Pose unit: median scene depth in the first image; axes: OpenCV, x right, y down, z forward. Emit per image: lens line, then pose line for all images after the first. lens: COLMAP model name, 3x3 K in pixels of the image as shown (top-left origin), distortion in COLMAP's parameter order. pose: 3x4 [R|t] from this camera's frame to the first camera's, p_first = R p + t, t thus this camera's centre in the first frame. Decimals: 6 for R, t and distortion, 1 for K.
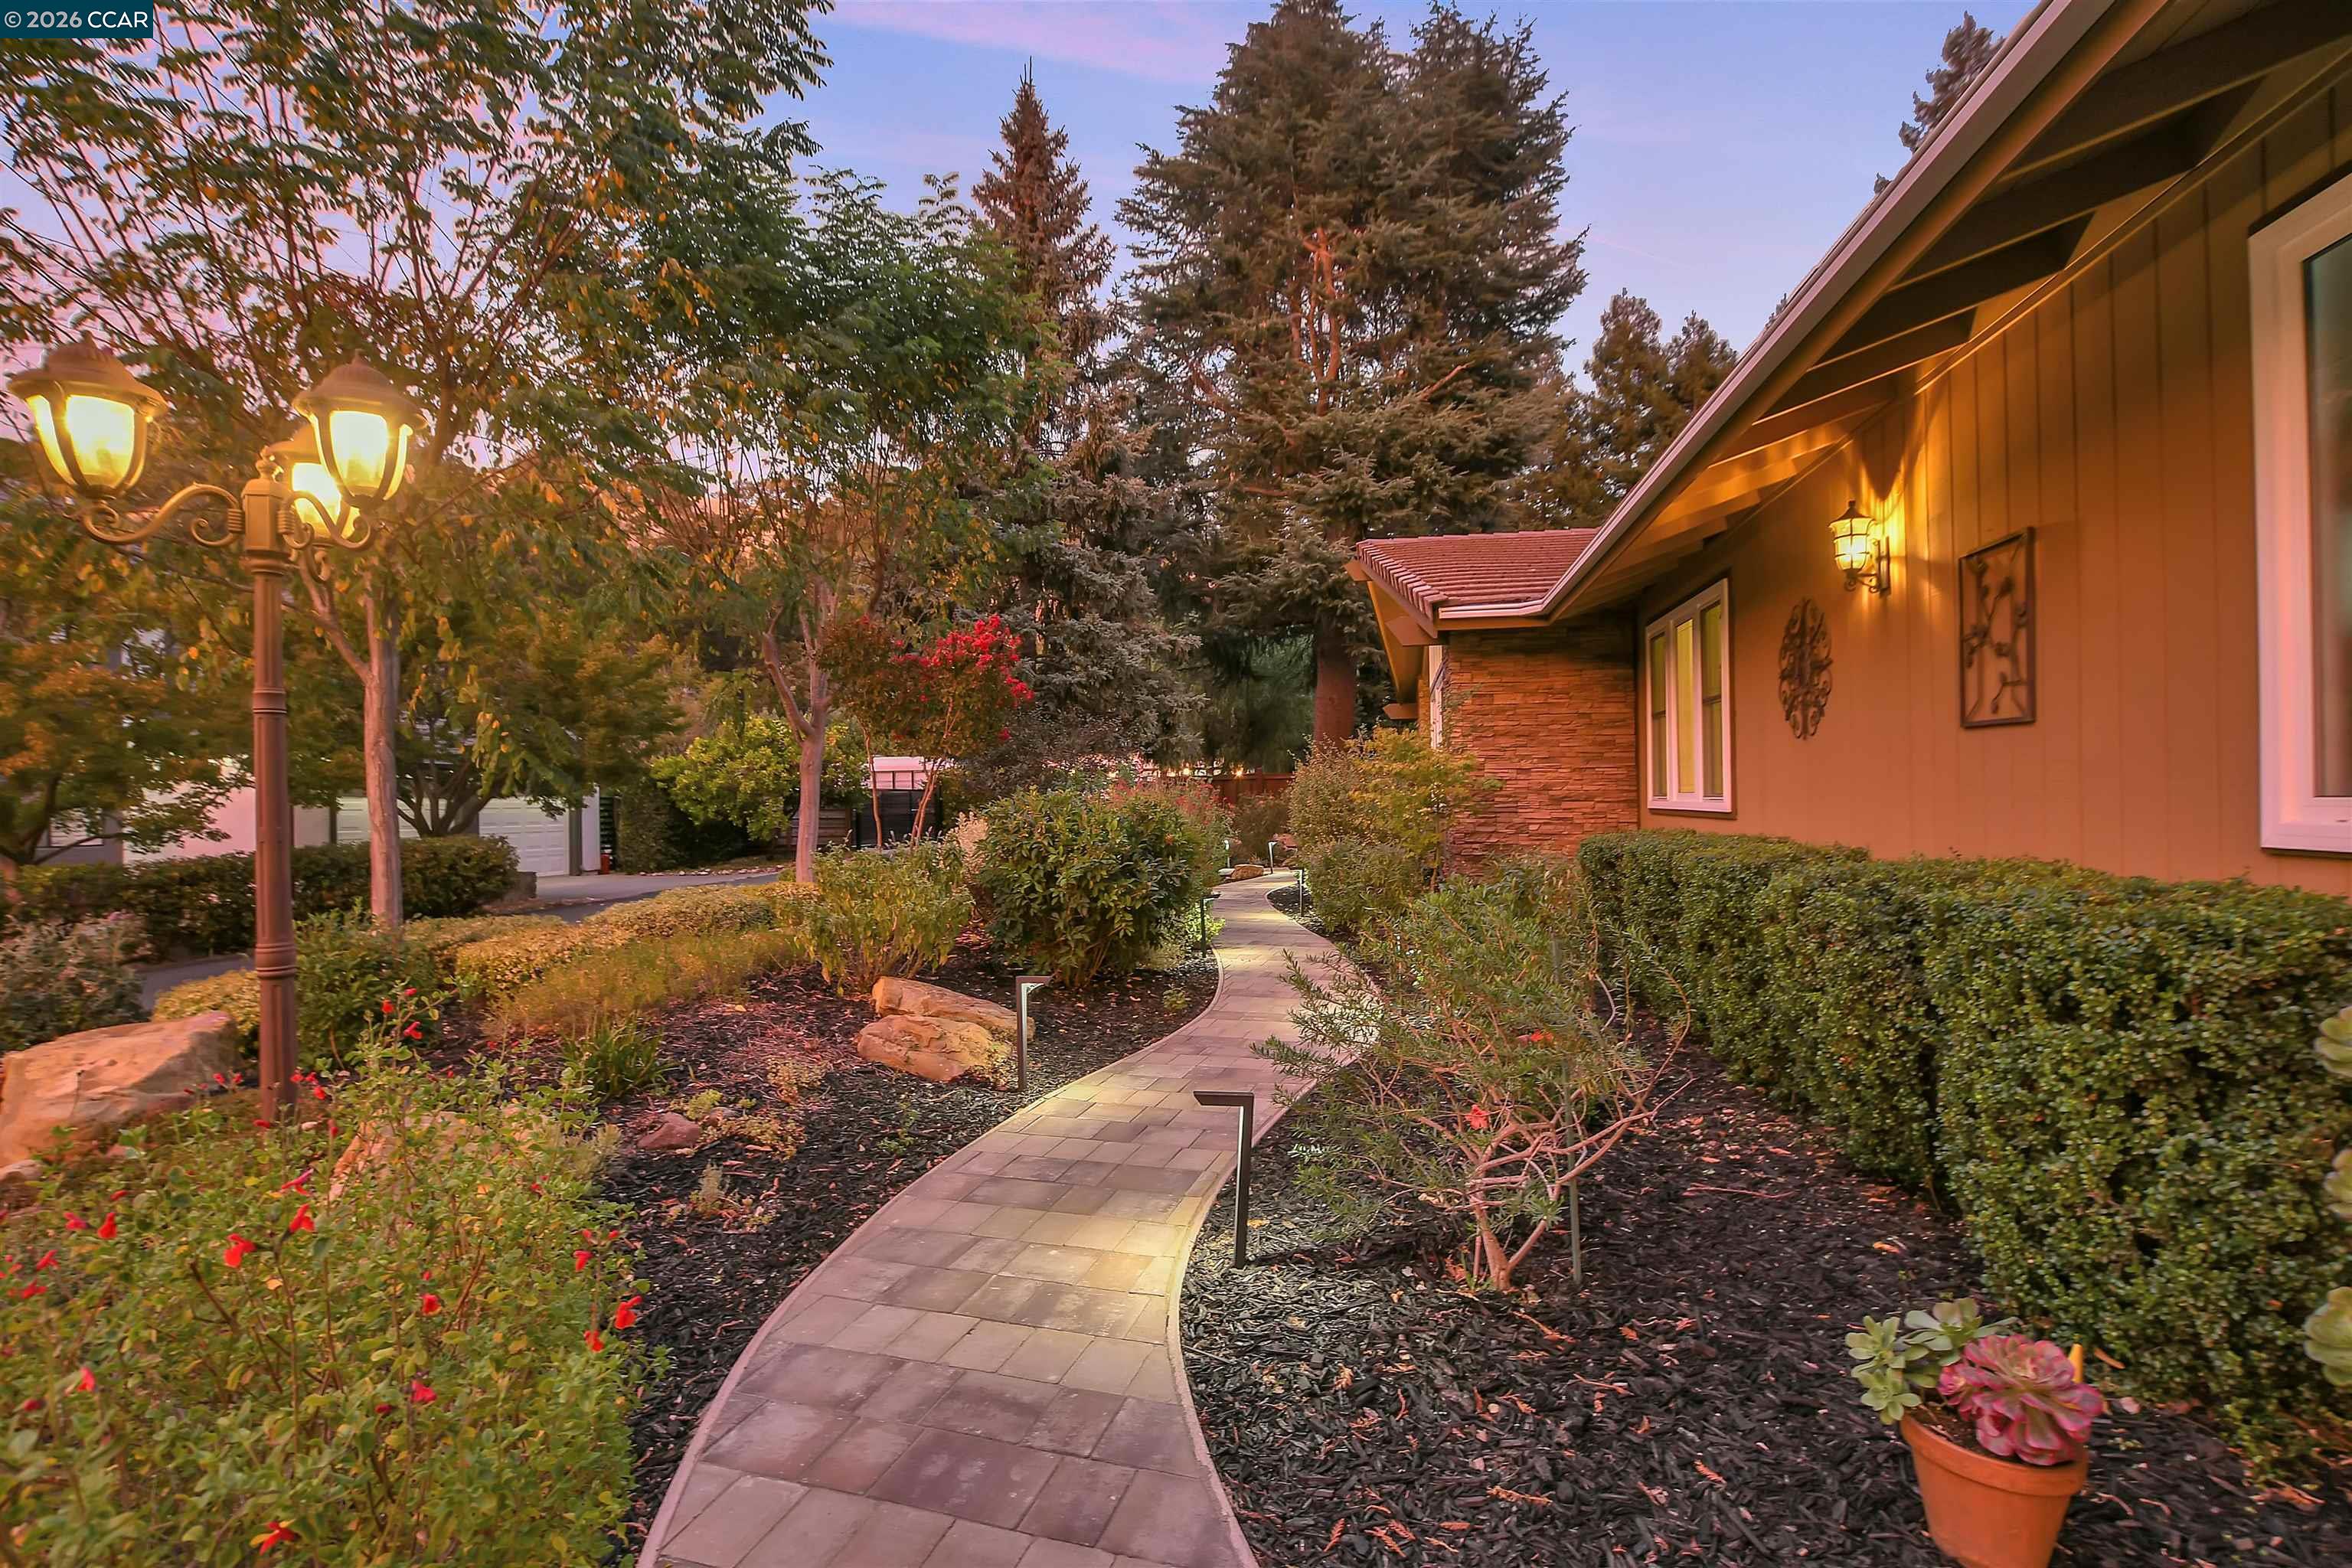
lens RADIAL K [[1070.4, 0, 1166.6], [0, 1070.4, 794.0], [0, 0, 1]] dist [-0.035837, 0.006212]
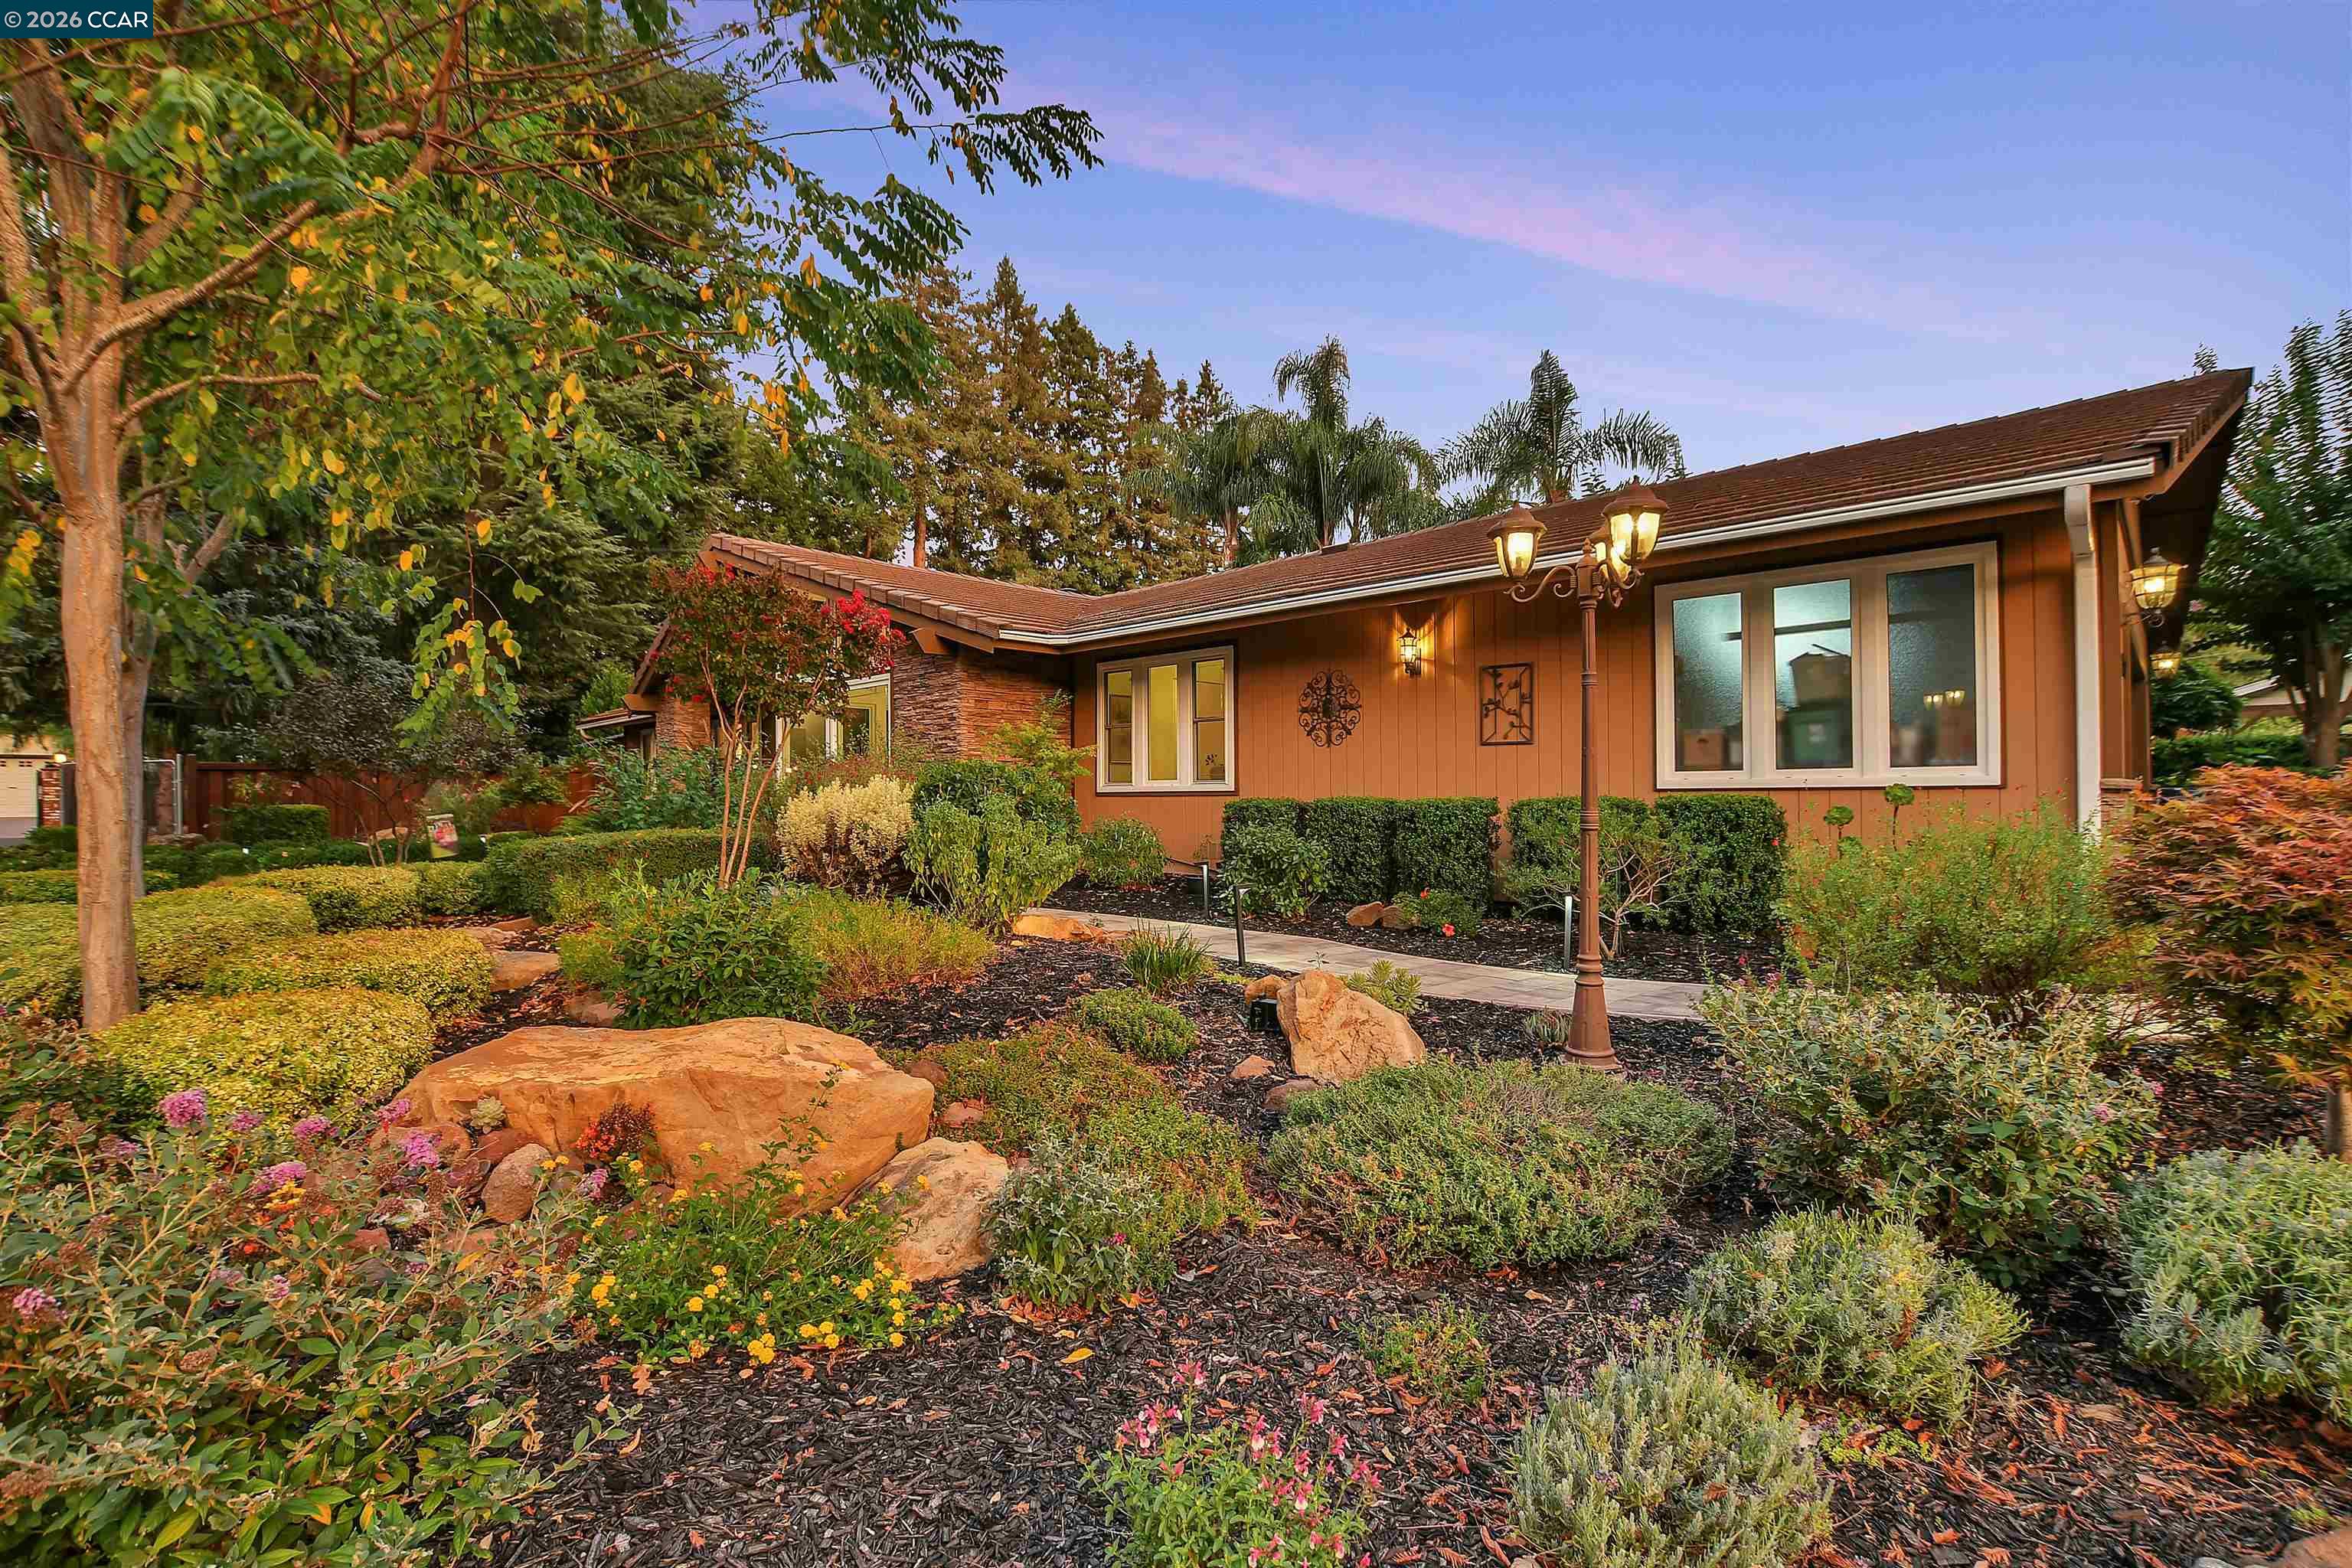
lens RADIAL K [[1071.4, 0, 1175.1], [0, 1071.4, 772.3], [0, 0, 1]] dist [-0.036248, 0.005998]
pose [[0.536635, 0.026288, 0.843405, -1.409048], [-0.002130, 0.999554, -0.029800, 0.060791], [-0.843812, 0.014195, 0.536451, 0.314896]]
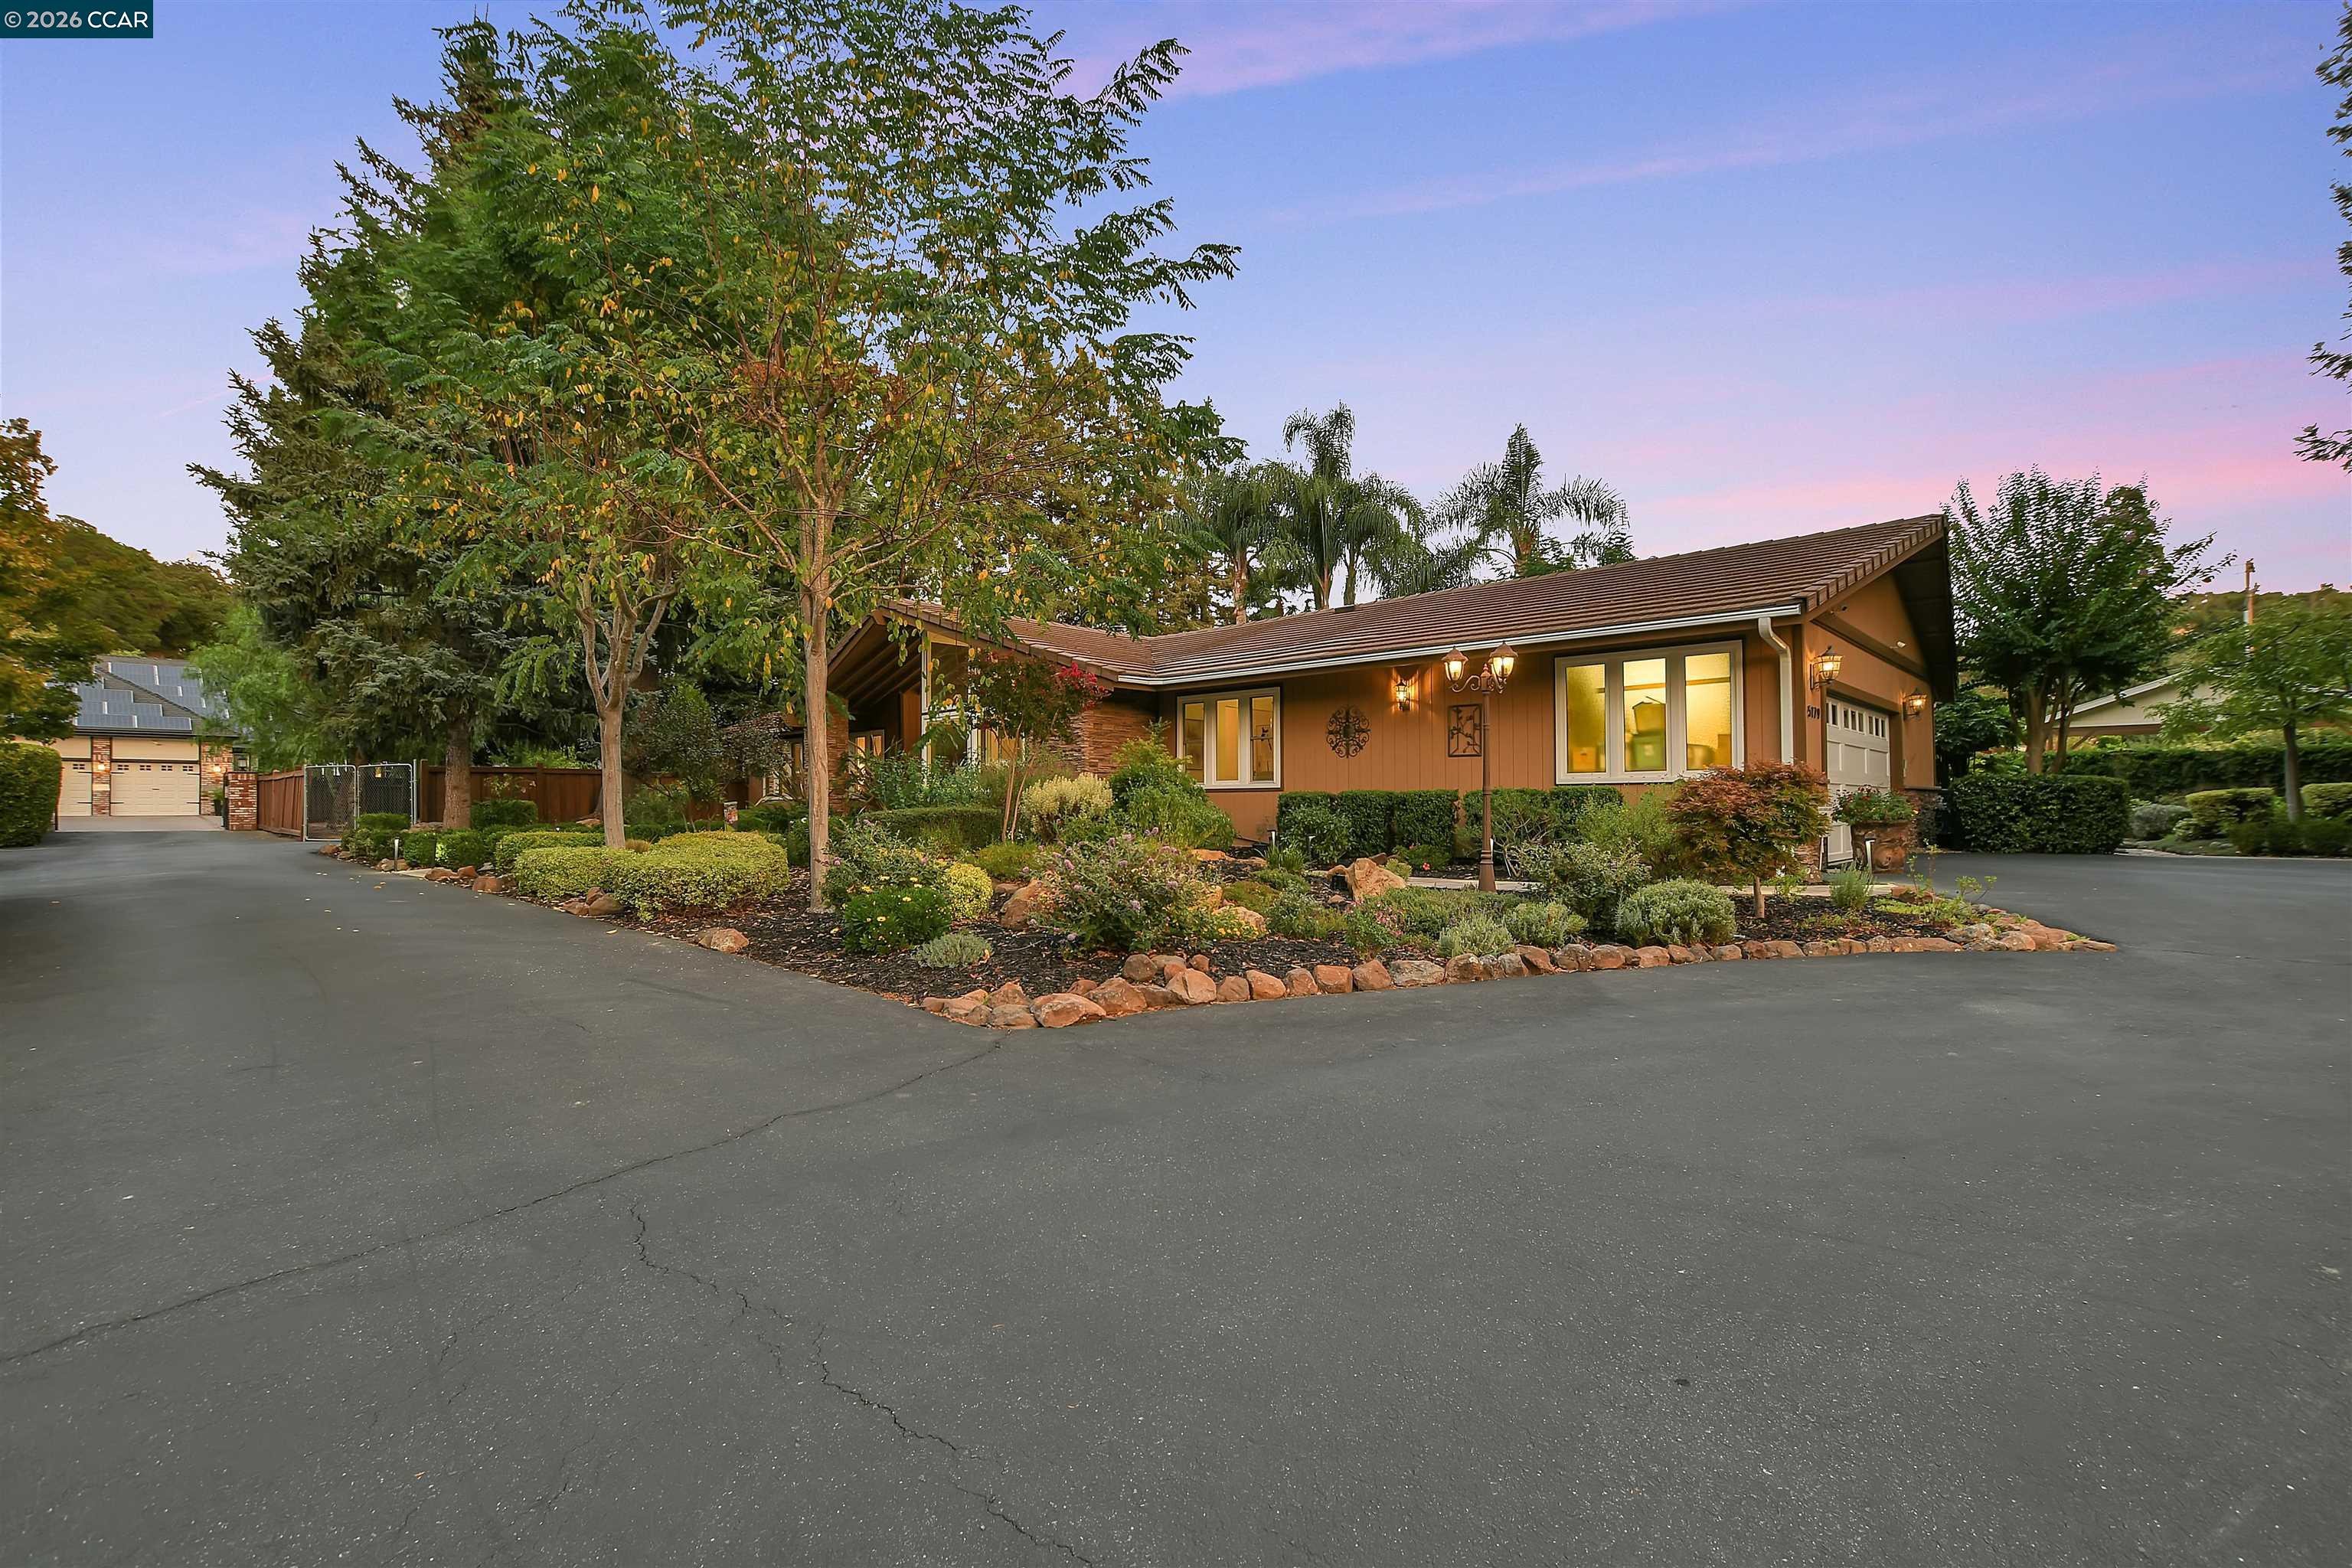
lens RADIAL K [[1071.4, 0, 1170.4], [0, 1071.4, 804.4], [0, 0, 1]] dist [-0.036248, 0.005998]
pose [[0.529752, 0.012423, 0.848062, -2.515787], [-0.005229, 0.999922, -0.011381, 0.130065], [-0.848137, 0.001595, 0.529775, -0.070676]]
